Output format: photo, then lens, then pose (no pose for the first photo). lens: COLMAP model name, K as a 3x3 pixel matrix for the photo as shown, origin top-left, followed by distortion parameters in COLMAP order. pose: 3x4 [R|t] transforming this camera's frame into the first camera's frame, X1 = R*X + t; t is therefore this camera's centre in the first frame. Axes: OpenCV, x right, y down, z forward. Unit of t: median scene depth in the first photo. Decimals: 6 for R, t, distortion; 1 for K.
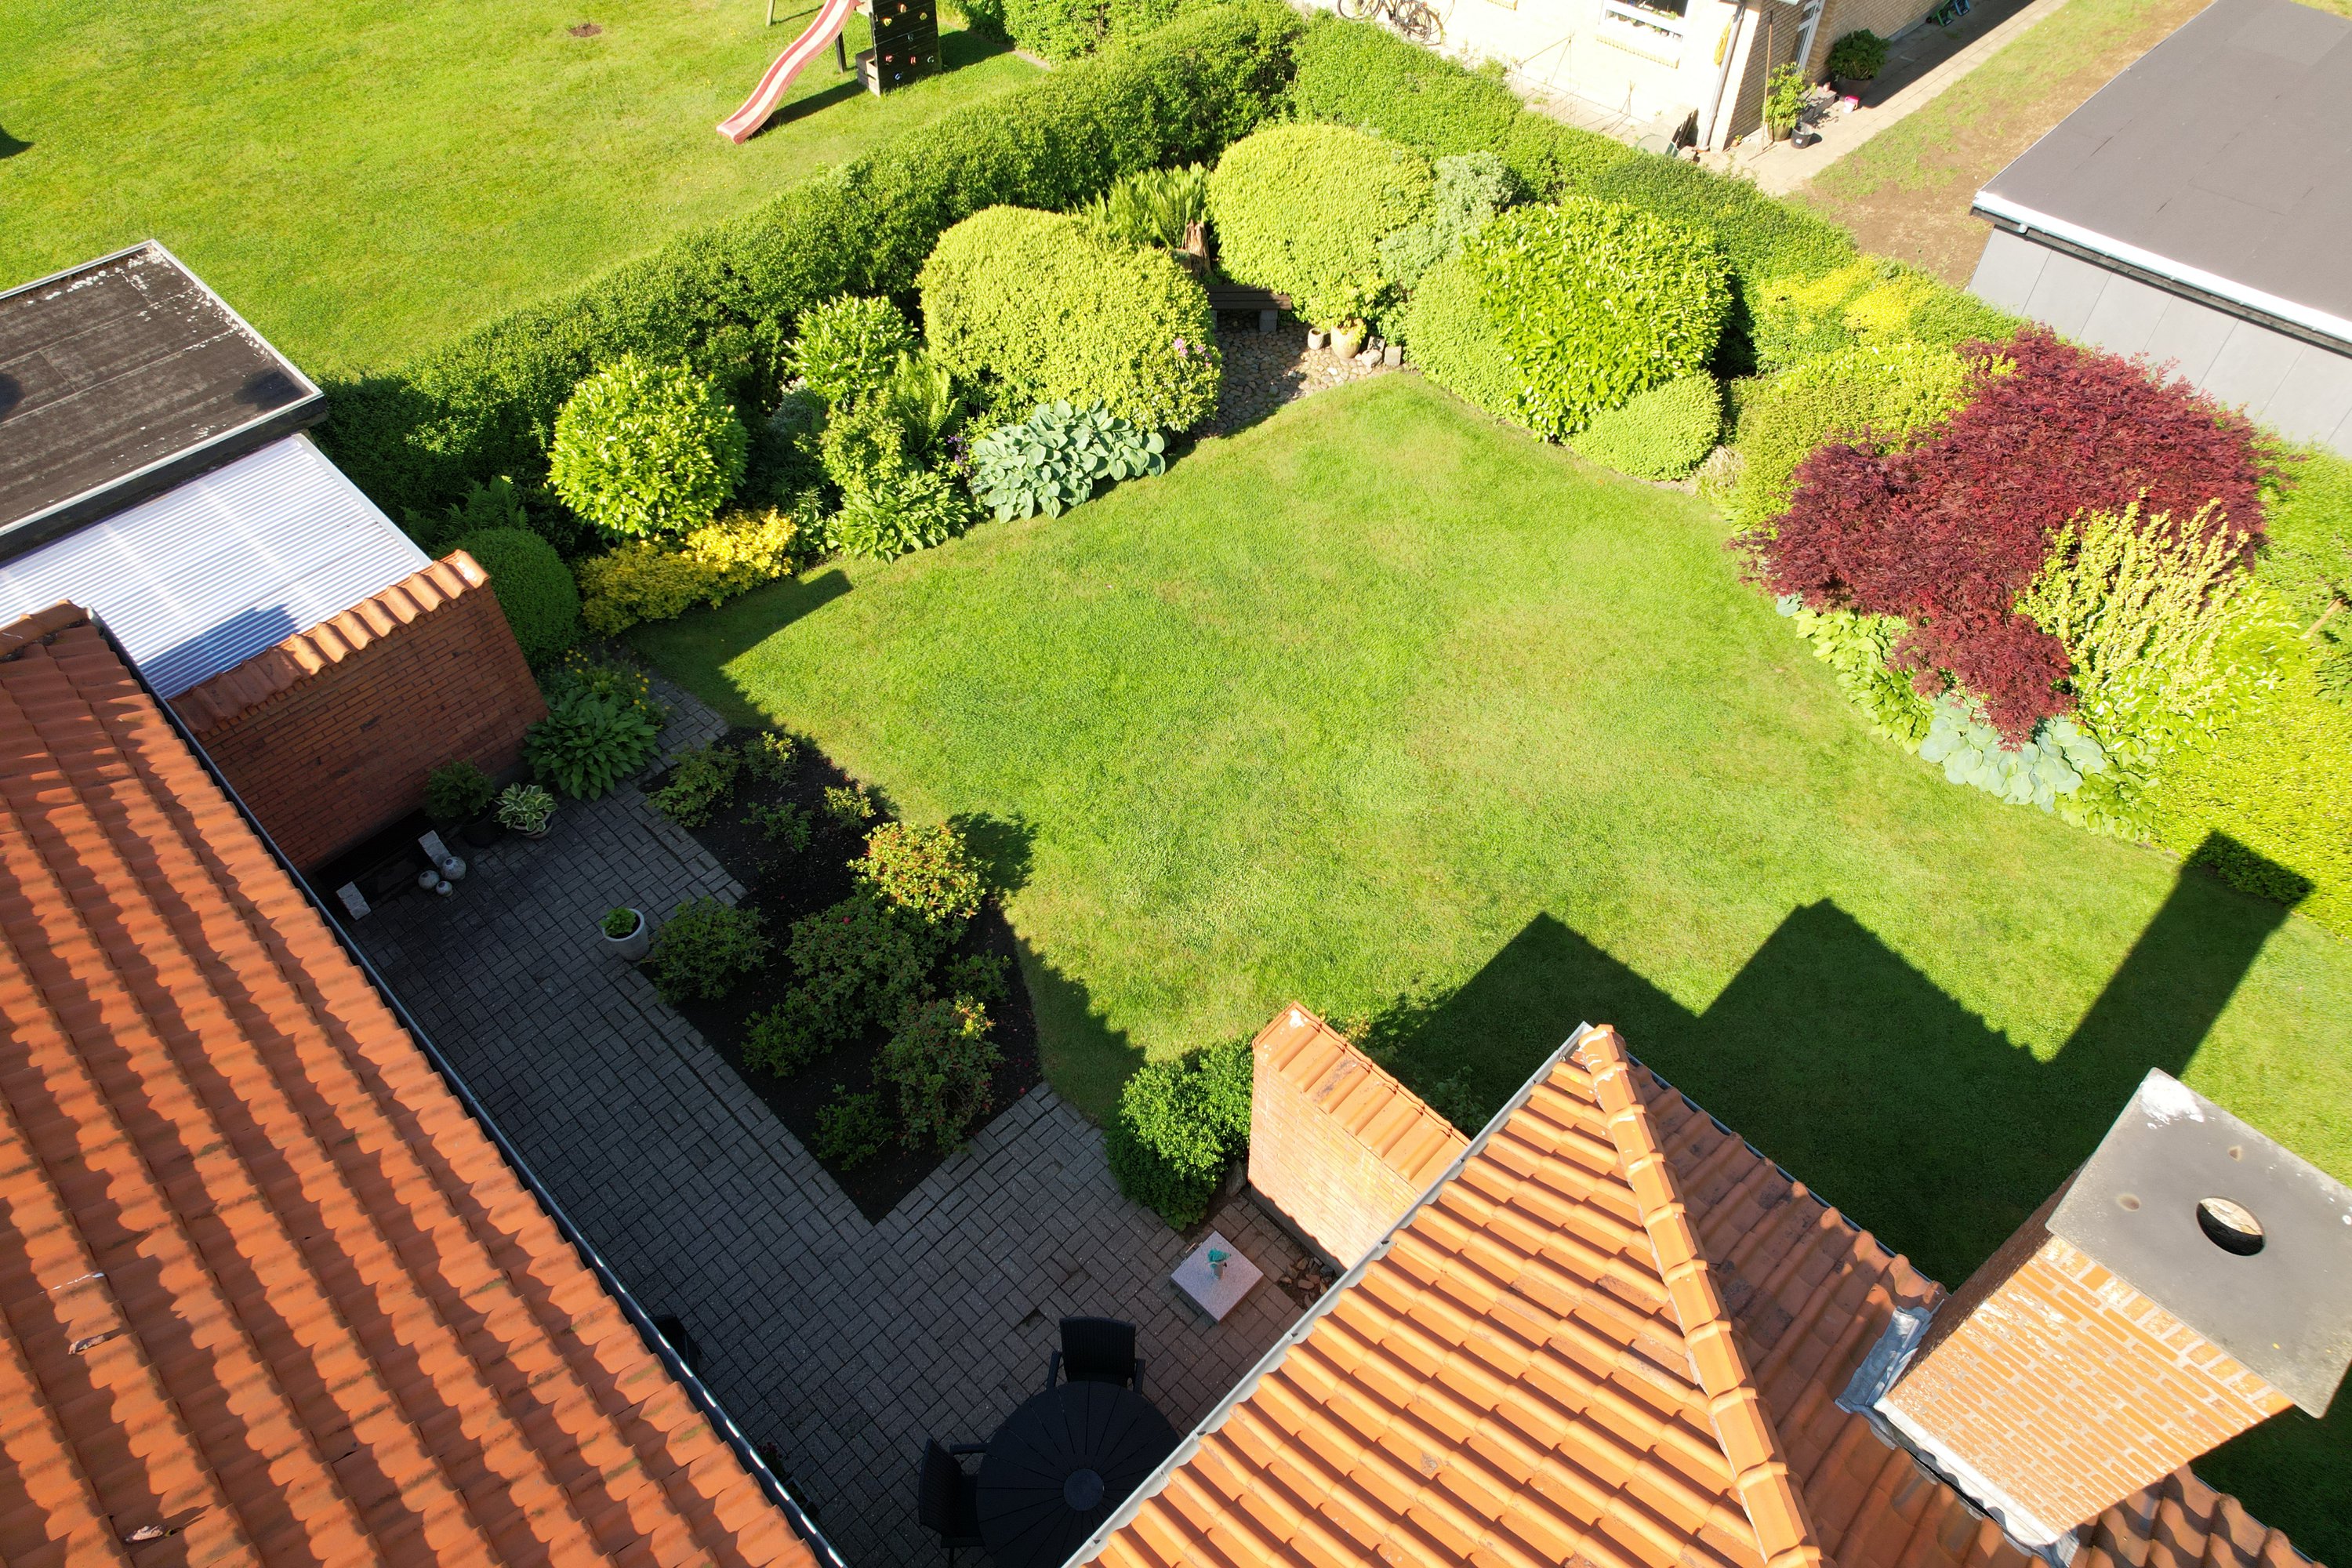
lens RADIAL K [[1494.4, 0, 1190.2], [0, 1494.4, 794.5], [0, 0, 1]] dist [-0.081269, 0.071194]
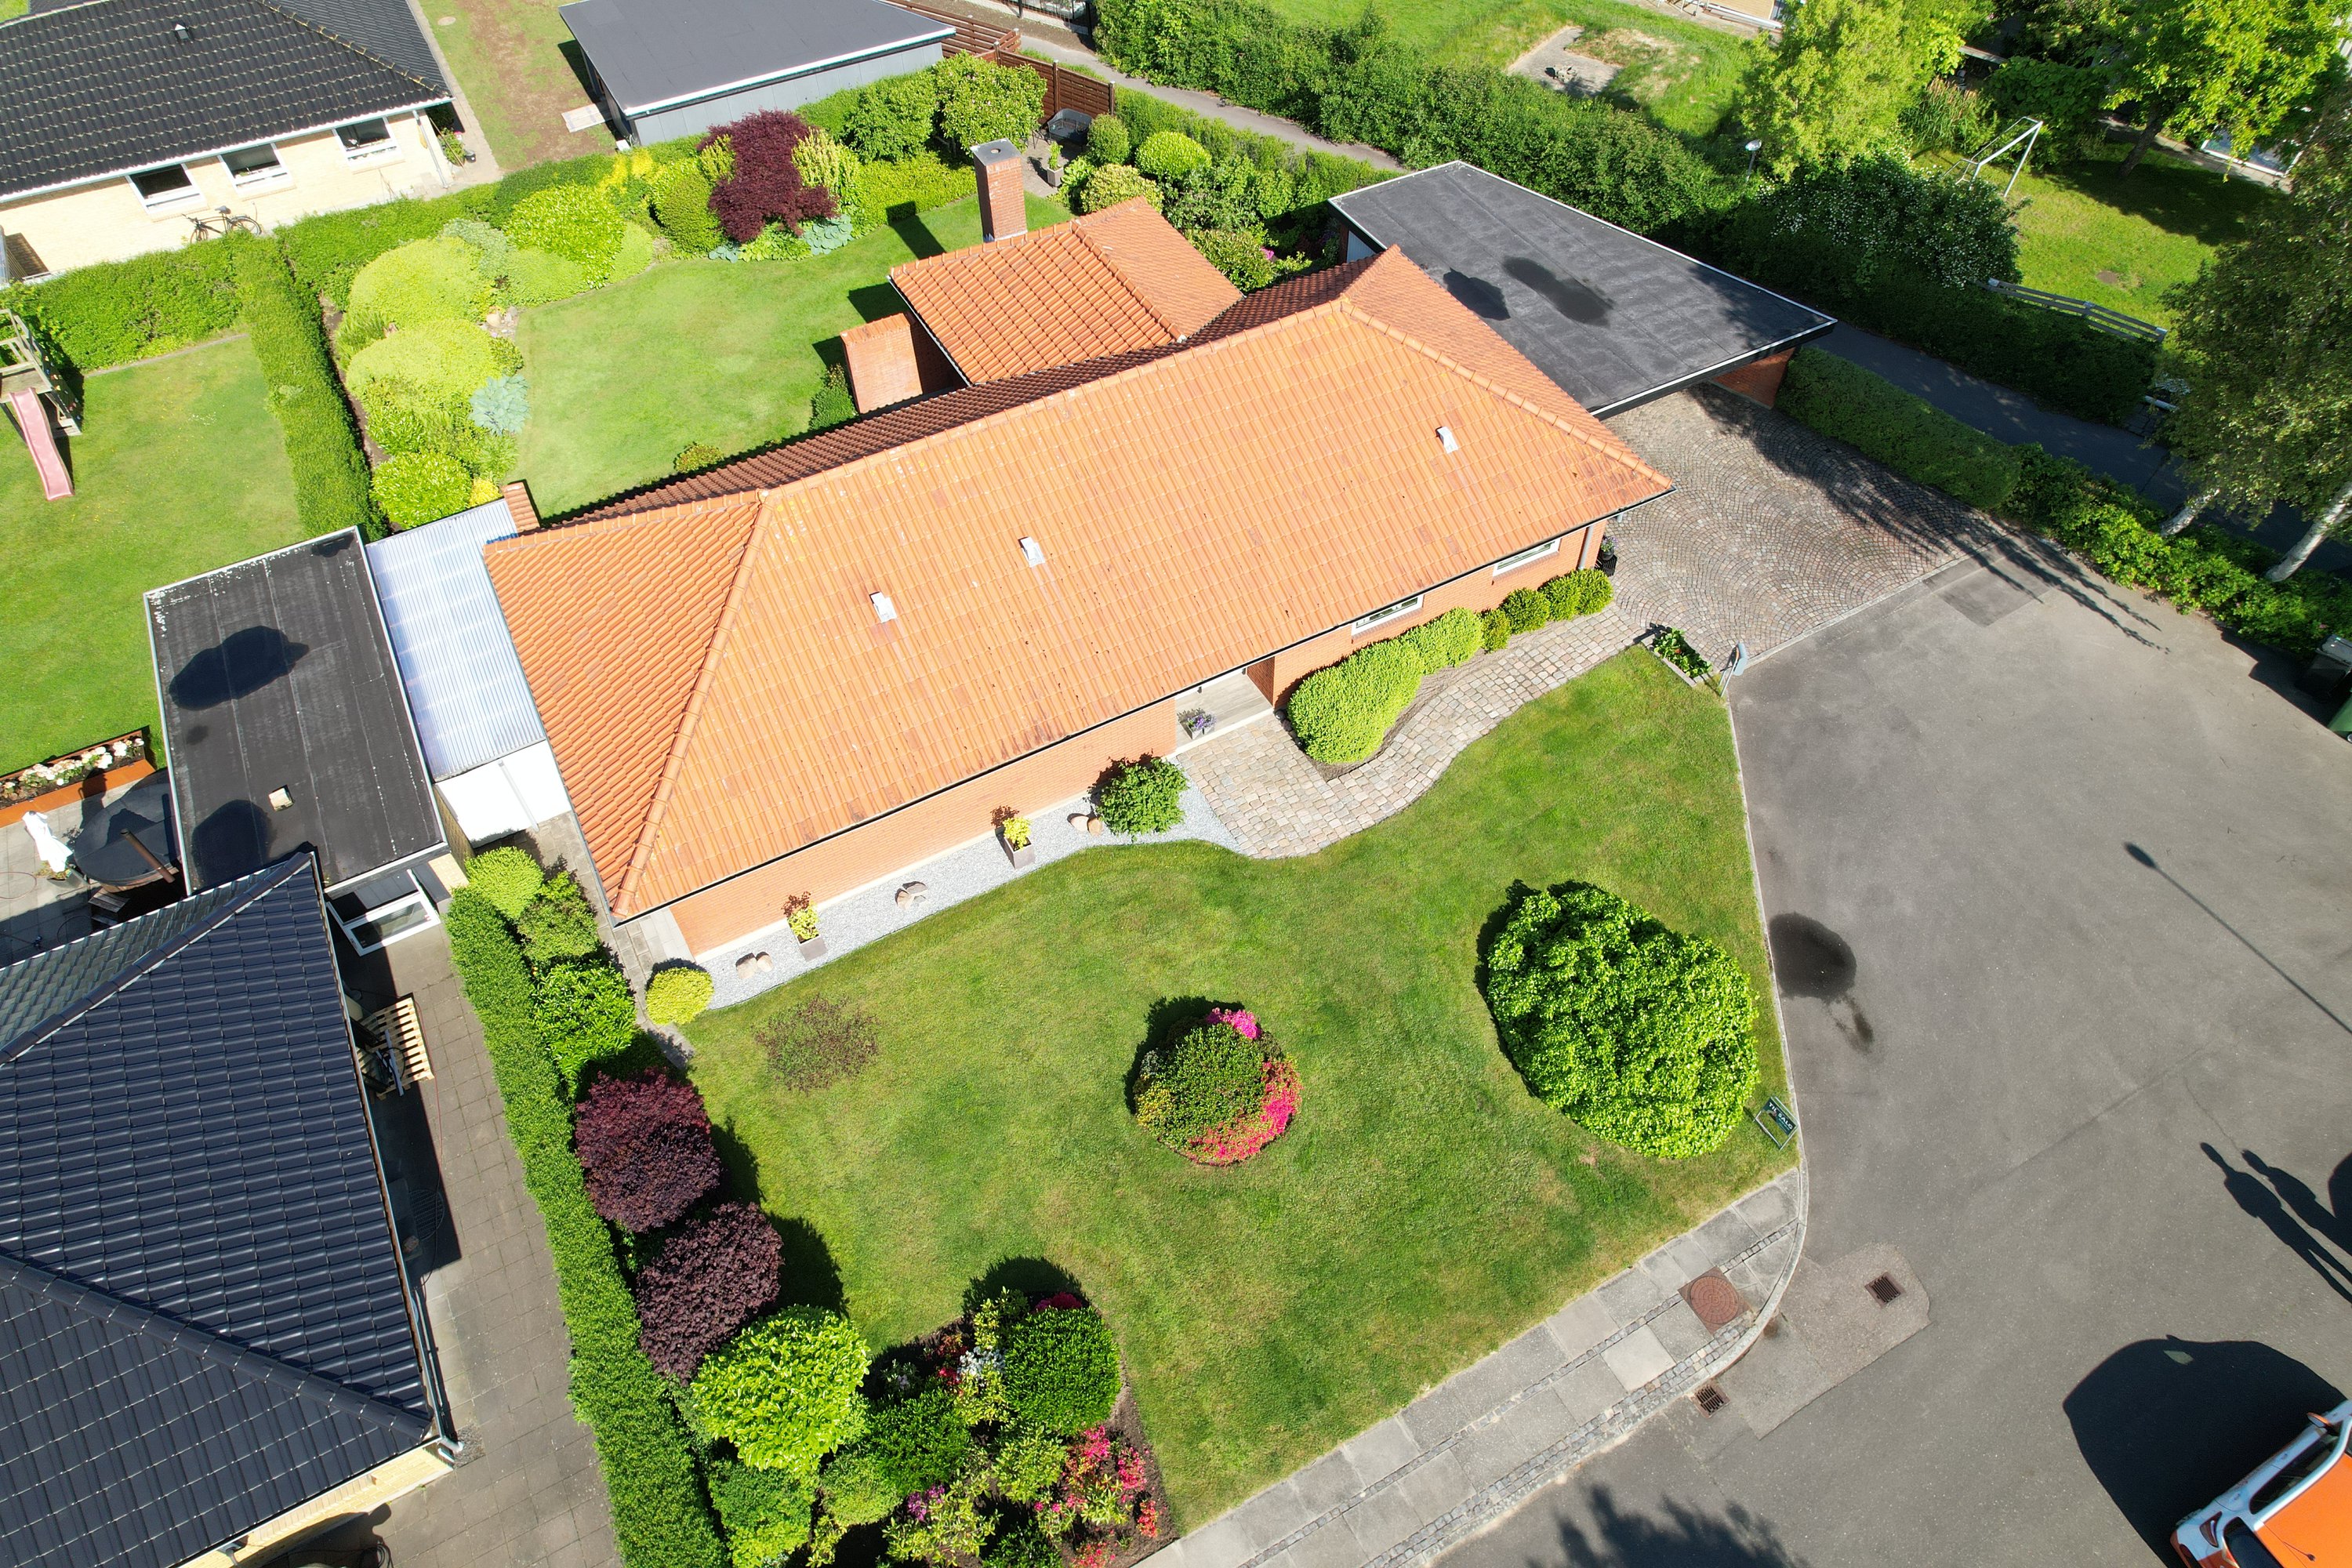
lens RADIAL K [[1494.4, 0, 1190.2], [0, 1494.4, 794.5], [0, 0, 1]] dist [-0.081269, 0.071194]
pose [[0.288539, -0.747293, 0.598581, -1.651943], [0.729445, 0.576527, 0.368139, 0.051288], [-0.620206, 0.330410, 0.711459, -1.064014]]
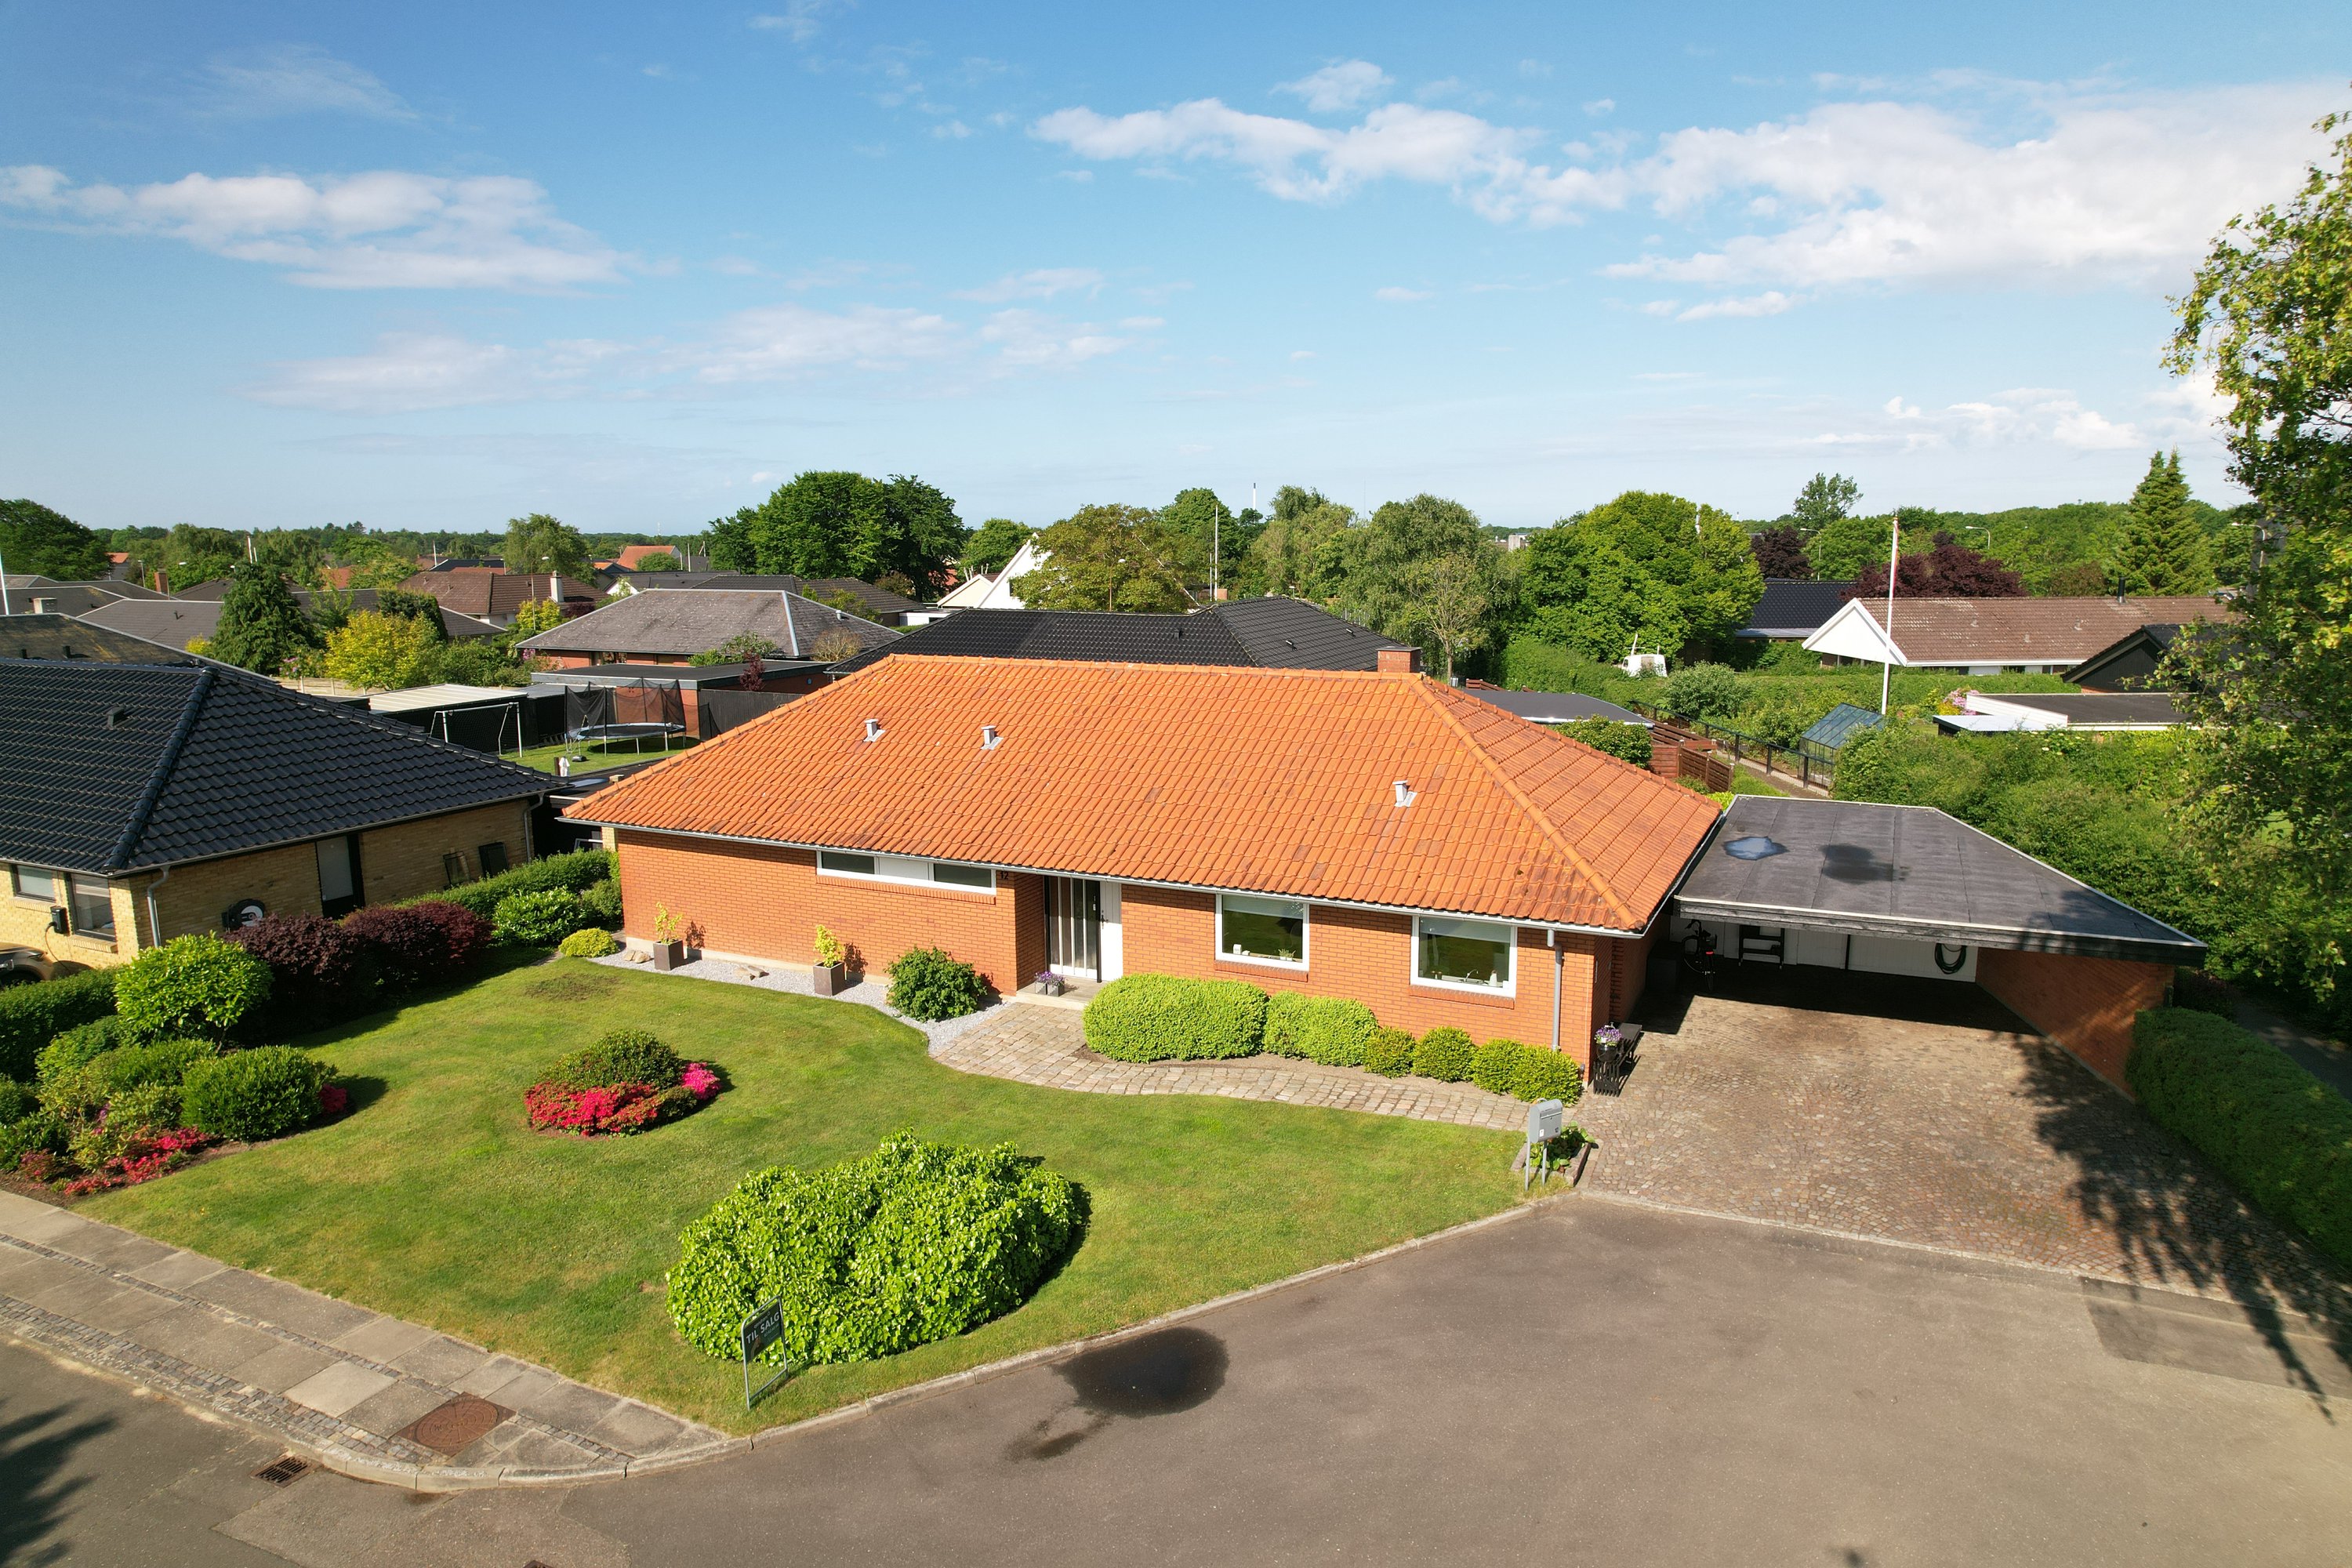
lens RADIAL K [[1494.4, 0, 1190.2], [0, 1494.4, 794.5], [0, 0, 1]] dist [-0.081269, 0.071194]
pose [[0.947688, -0.057997, 0.313885, -0.842001], [0.242786, 0.769372, -0.590866, 1.586716], [-0.207226, 0.636163, 0.743205, -1.227159]]
